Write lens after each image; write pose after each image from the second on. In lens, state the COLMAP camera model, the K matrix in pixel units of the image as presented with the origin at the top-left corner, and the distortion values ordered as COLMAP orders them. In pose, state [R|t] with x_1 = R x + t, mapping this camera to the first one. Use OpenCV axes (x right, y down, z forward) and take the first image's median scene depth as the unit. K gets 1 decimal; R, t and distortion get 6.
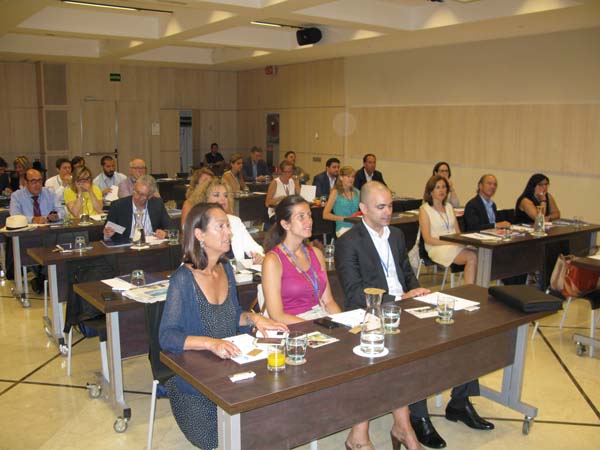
lens RADIAL K [[599.4, 0, 300.0], [0, 599.4, 225.0], [0, 0, 1]] dist [-0.234245, 0.290282]
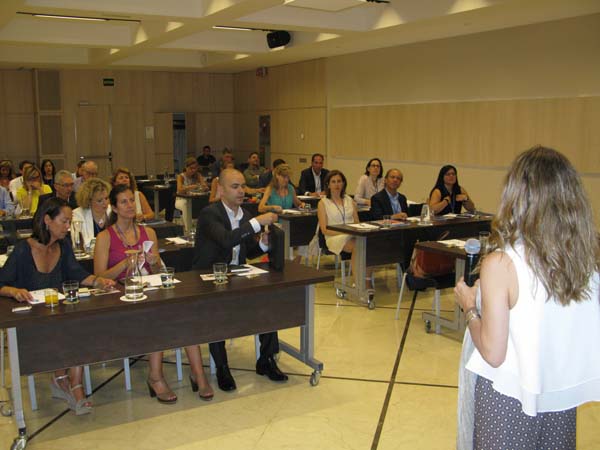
lens RADIAL K [[641.7, 0, 300.0], [0, 641.7, 225.0], [0, 0, 1]] dist [-0.187684, 0.200399]
pose [[0.996534, -0.004465, -0.083069, 0.160645], [0.003406, 0.999911, -0.012888, 0.018157], [0.083120, 0.012560, 0.996460, -0.100170]]
